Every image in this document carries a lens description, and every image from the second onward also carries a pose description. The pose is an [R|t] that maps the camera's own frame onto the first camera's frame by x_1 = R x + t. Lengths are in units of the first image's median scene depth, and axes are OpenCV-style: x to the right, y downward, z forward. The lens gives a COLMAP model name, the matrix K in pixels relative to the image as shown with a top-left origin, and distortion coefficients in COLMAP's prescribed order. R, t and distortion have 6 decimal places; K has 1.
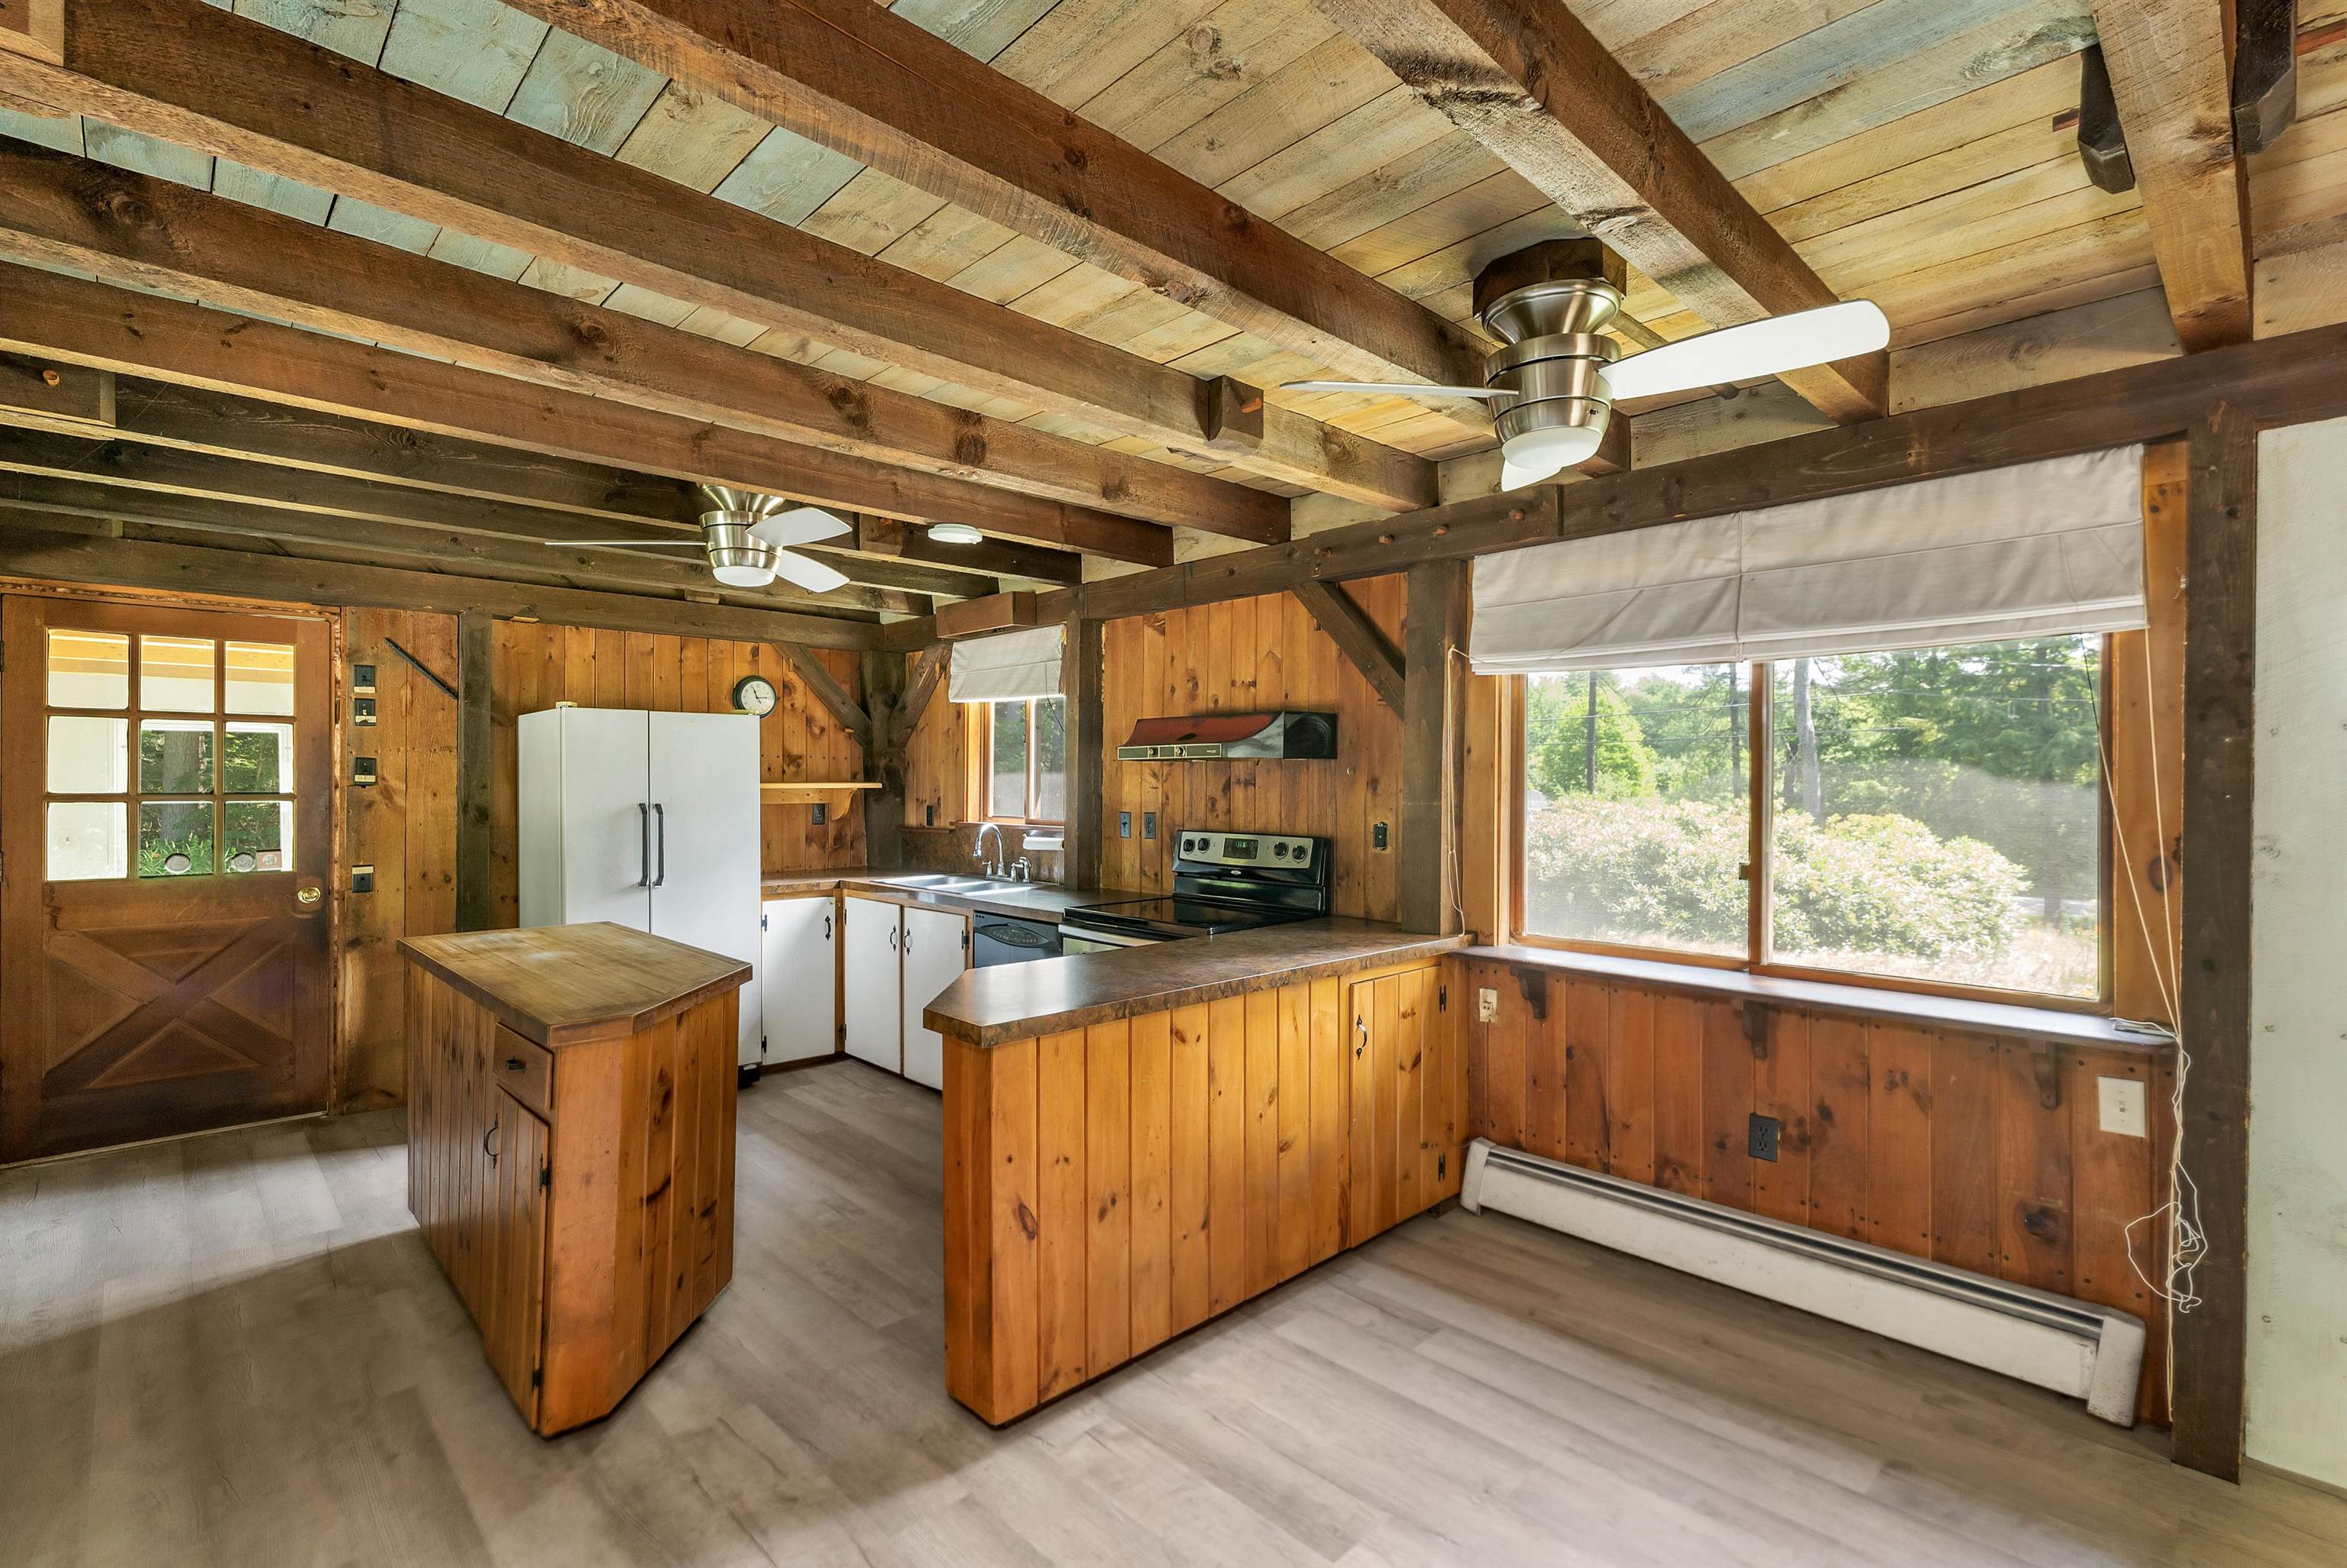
lens RADIAL K [[1061.8, 0, 1162.8], [0, 1061.8, 781.2], [0, 0, 1]] dist [0.002295, 0.000223]
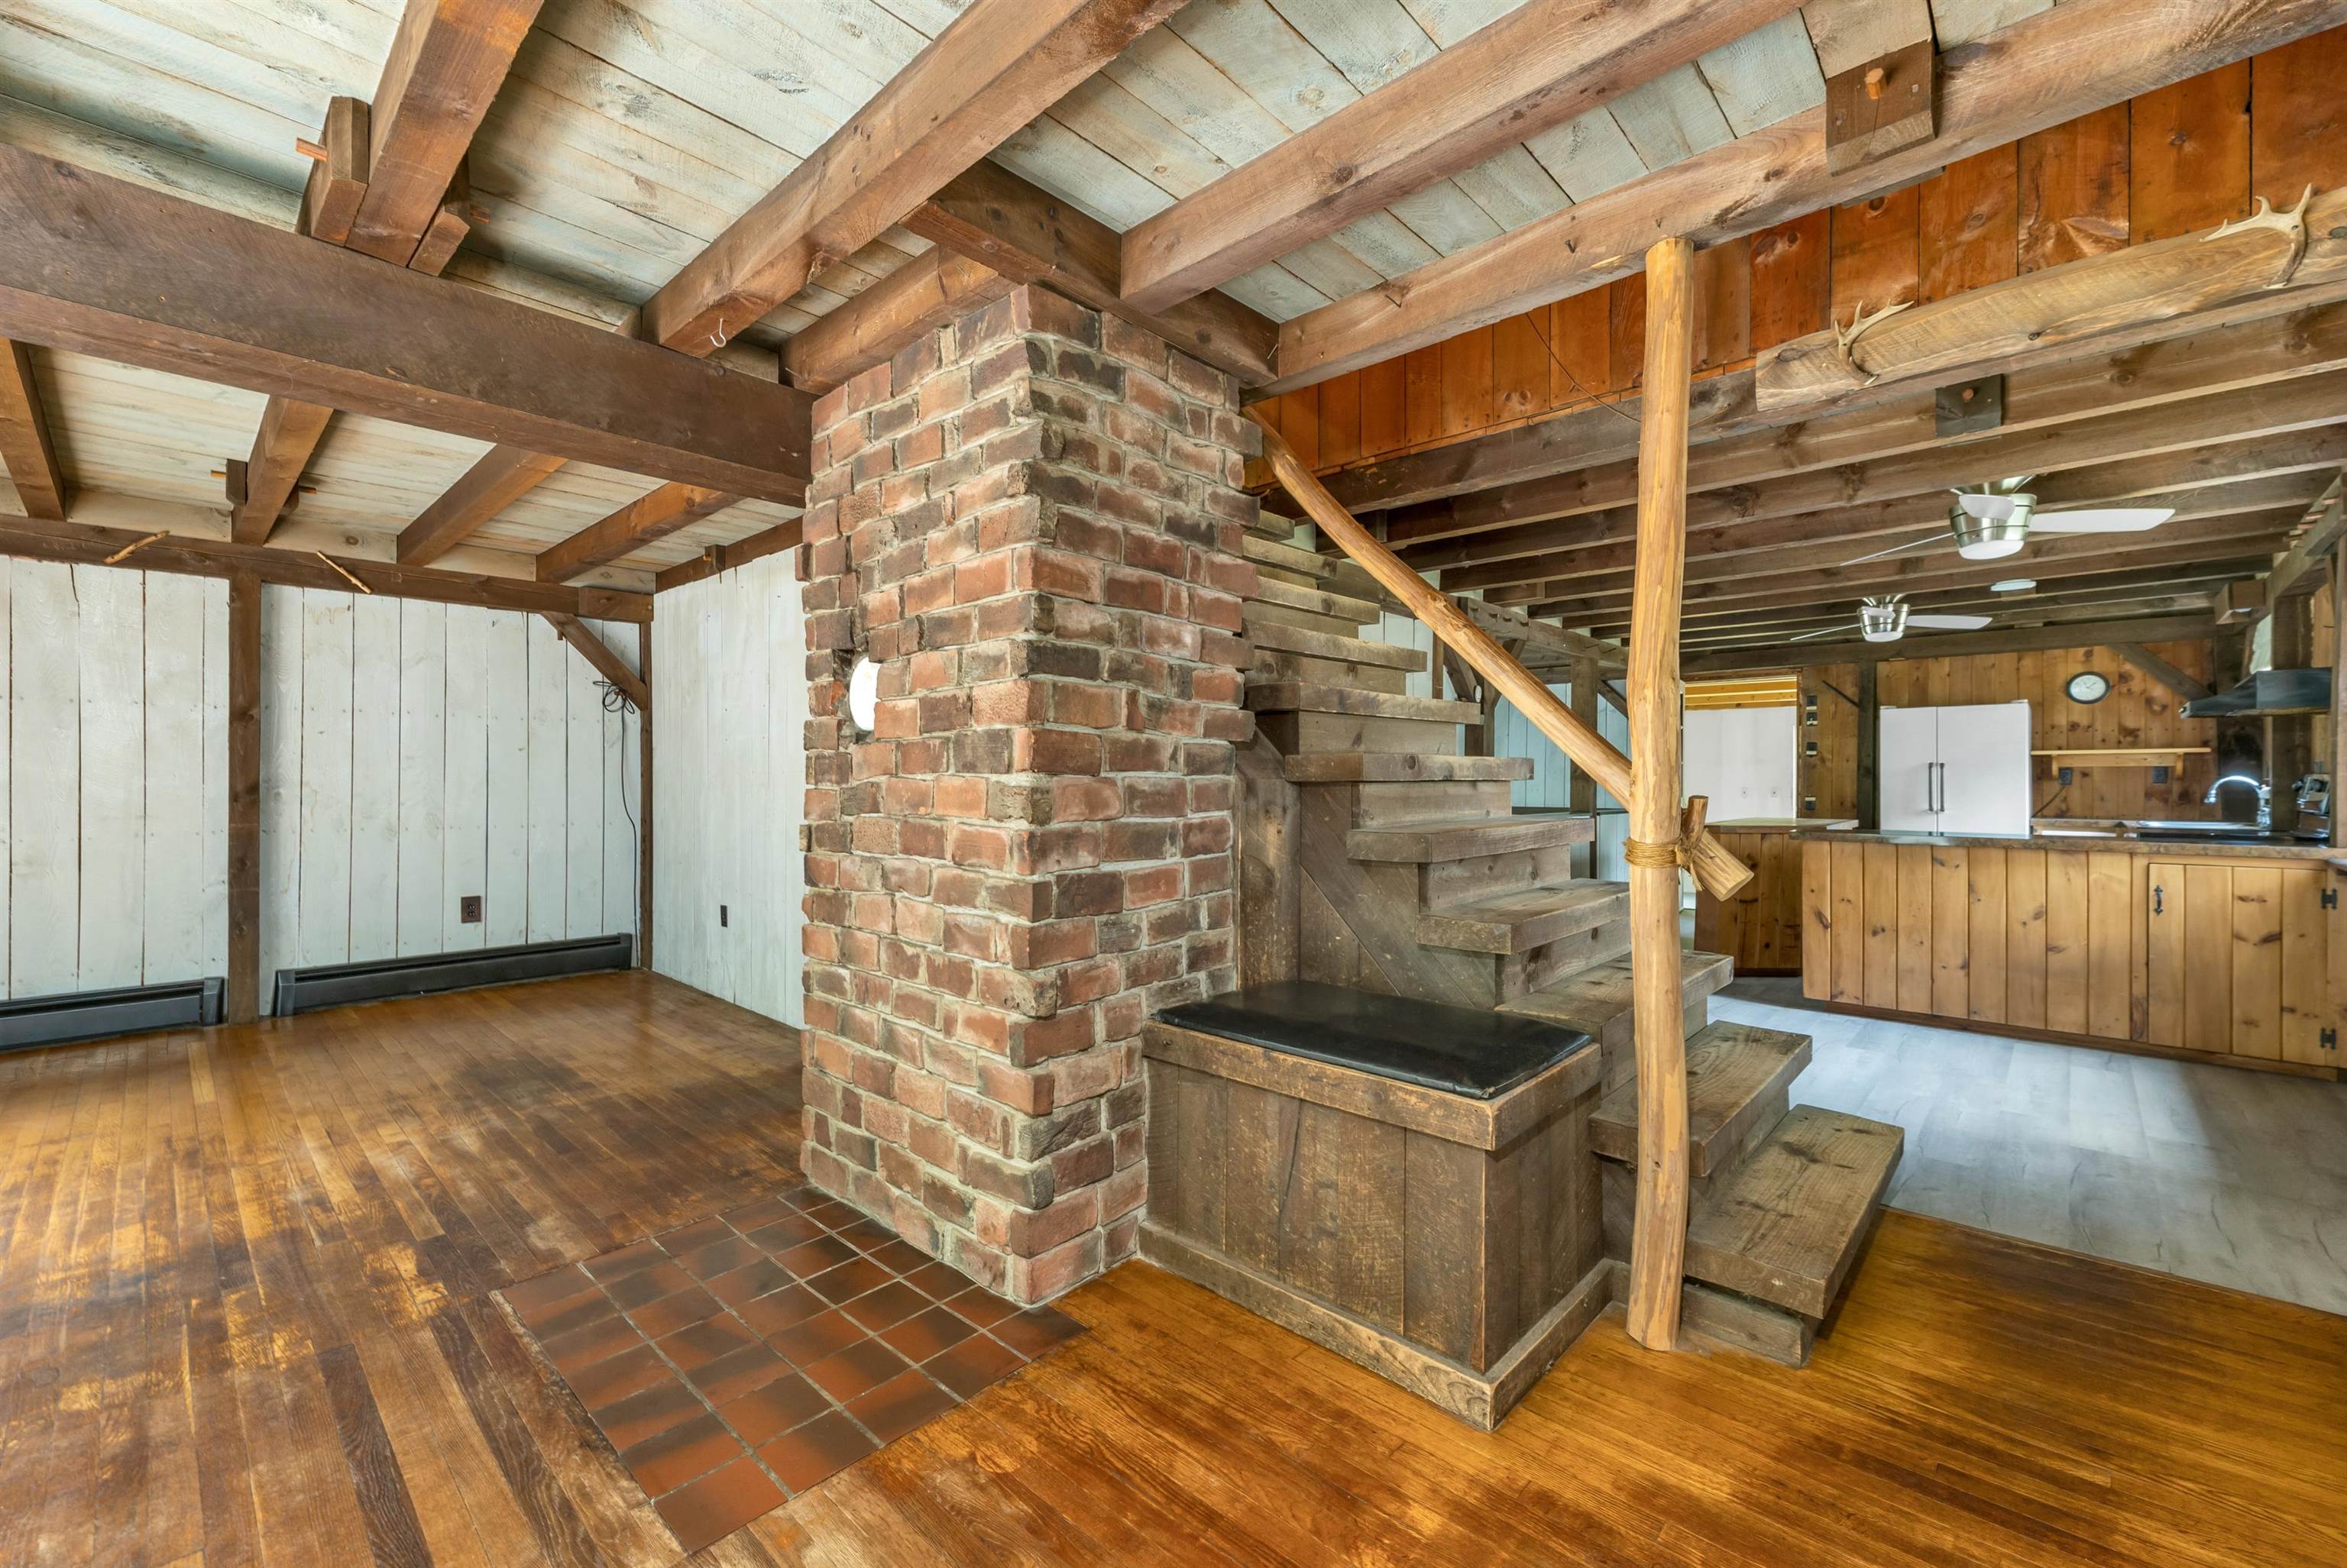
lens RADIAL K [[979.4, 0, 1170.7], [0, 979.4, 784.8], [0, 0, 1]] dist [0.003264, 0.000884]
pose [[0.063672, 0.000601, -0.997971, 0.984136], [-0.001906, 0.999998, 0.000481, 0.057813], [0.997969, 0.001872, 0.063673, -0.299239]]
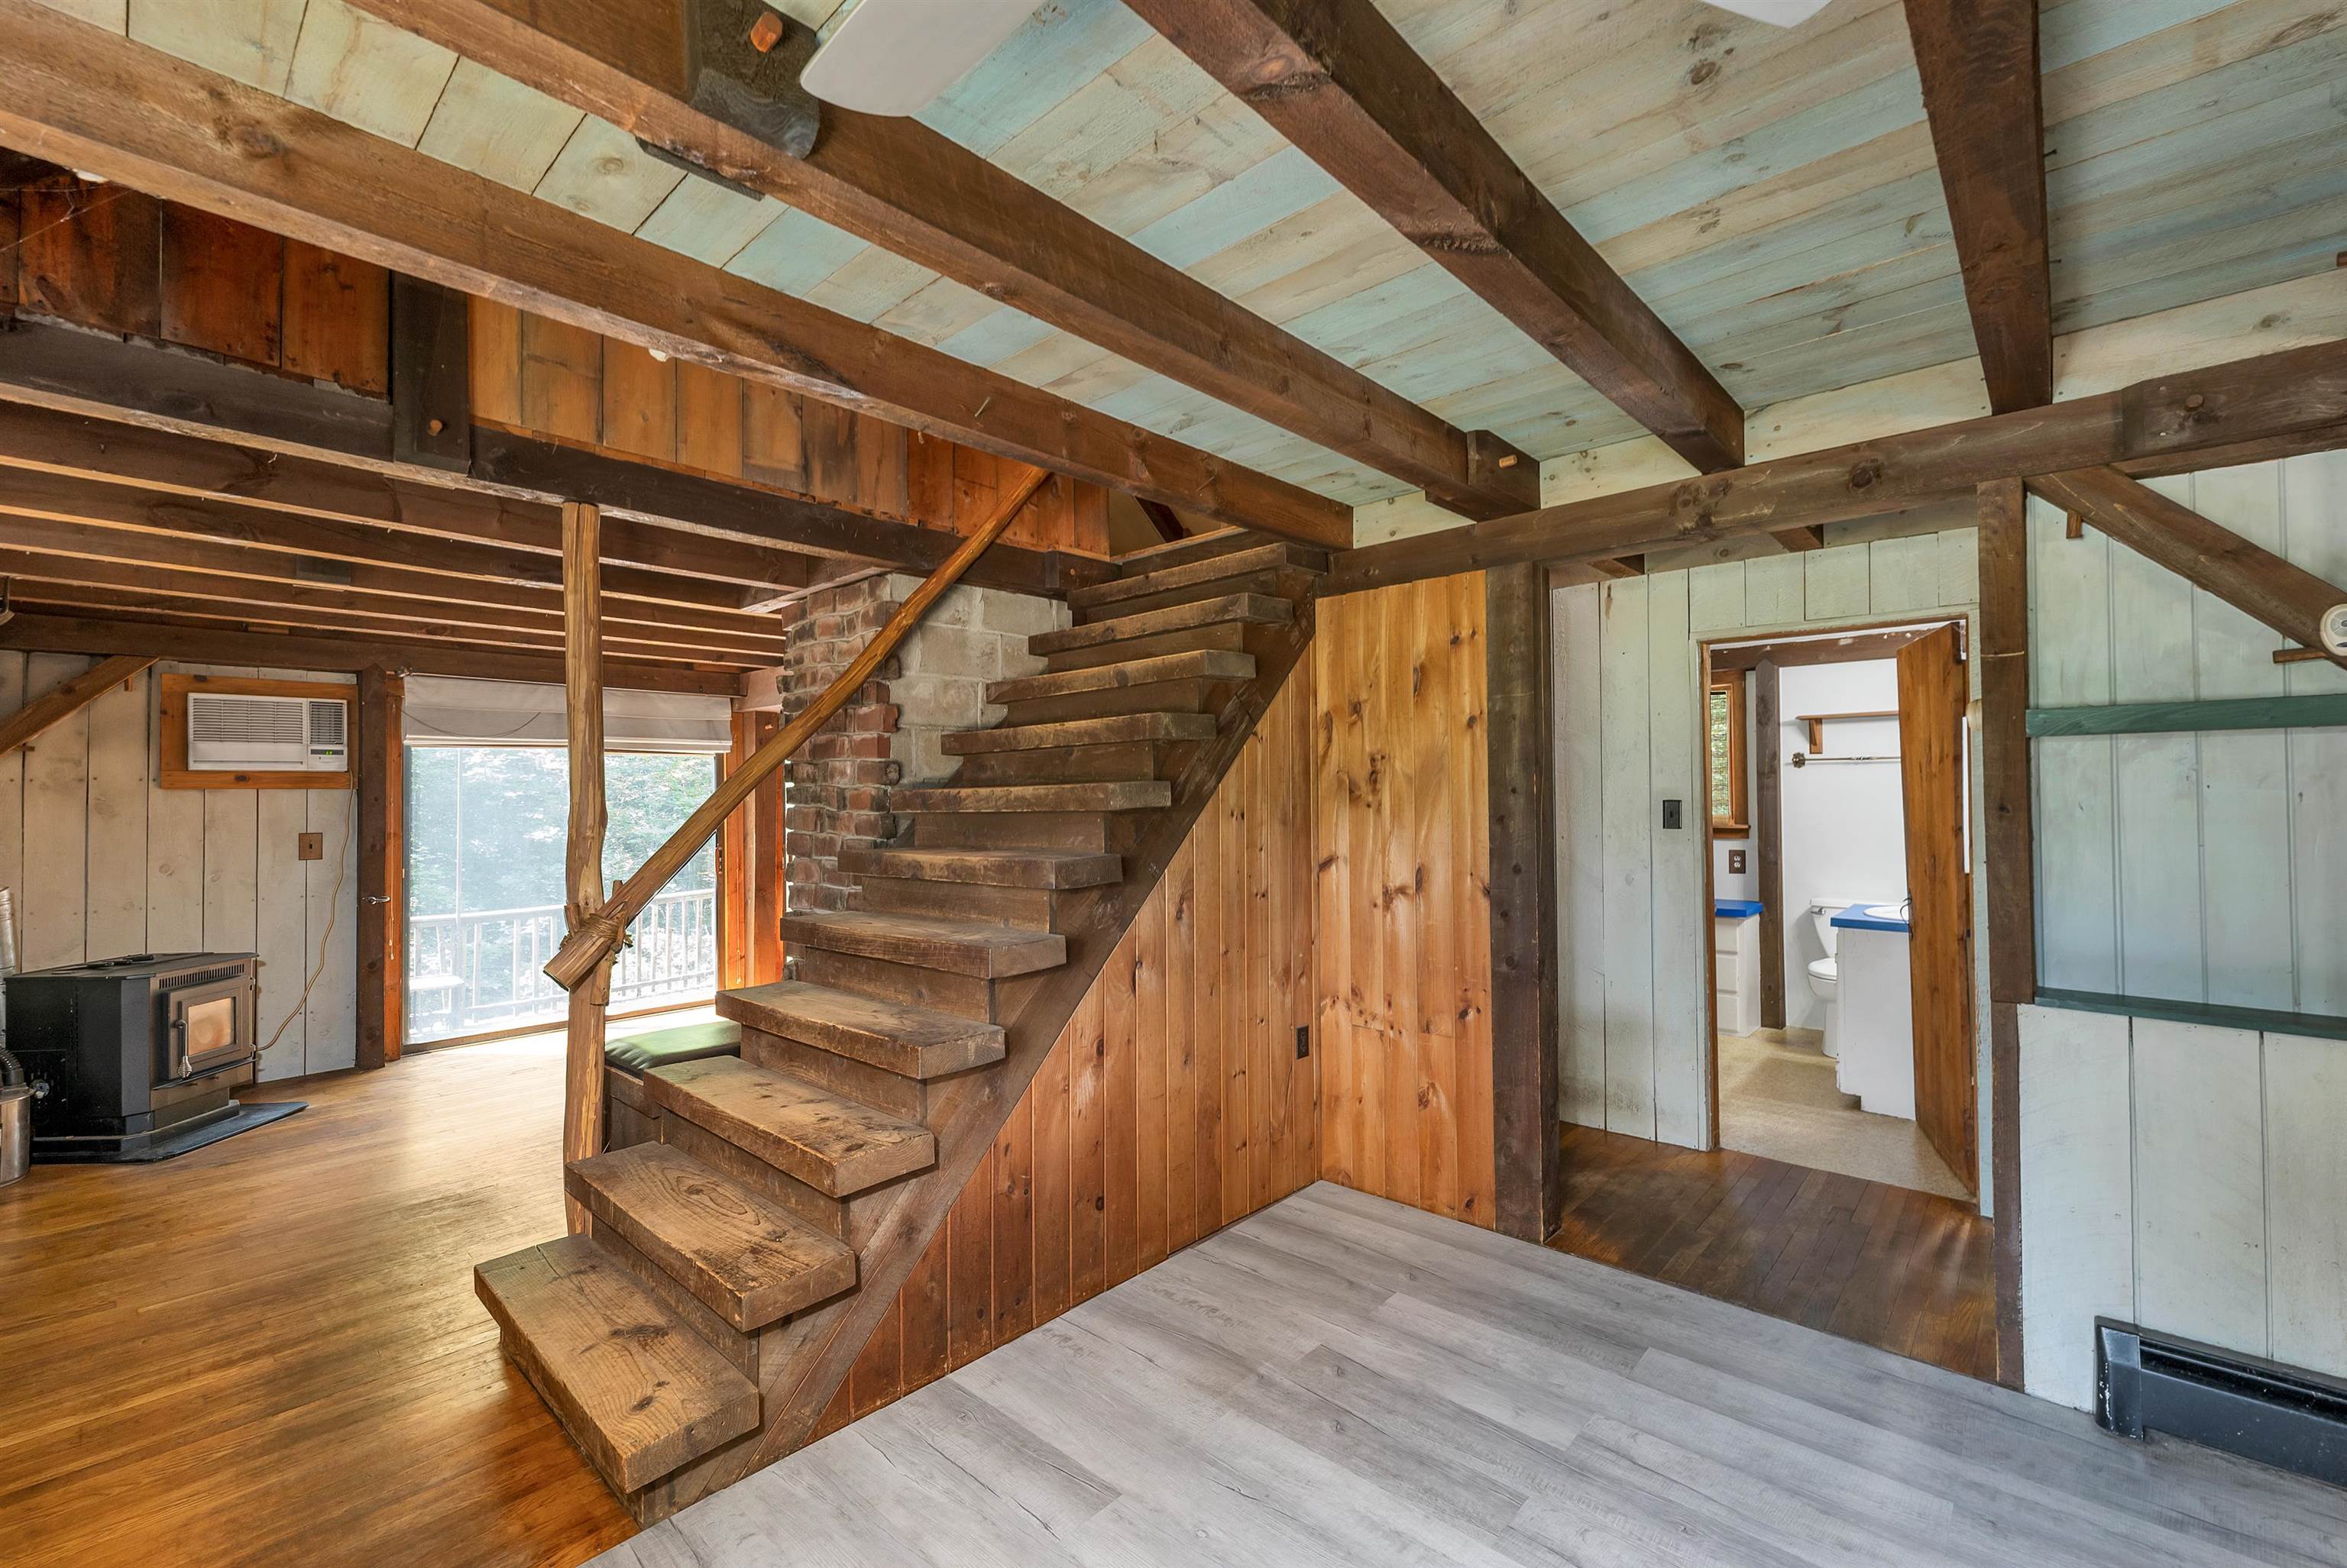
lens RADIAL K [[979.4, 0, 1147.5], [0, 979.4, 782.1], [0, 0, 1]] dist [0.003264, 0.000884]
pose [[-0.998540, 0.009995, -0.053094, 0.204409], [0.010671, 0.999865, -0.012461, -0.002264], [0.052962, -0.013010, -0.998512, 0.620297]]
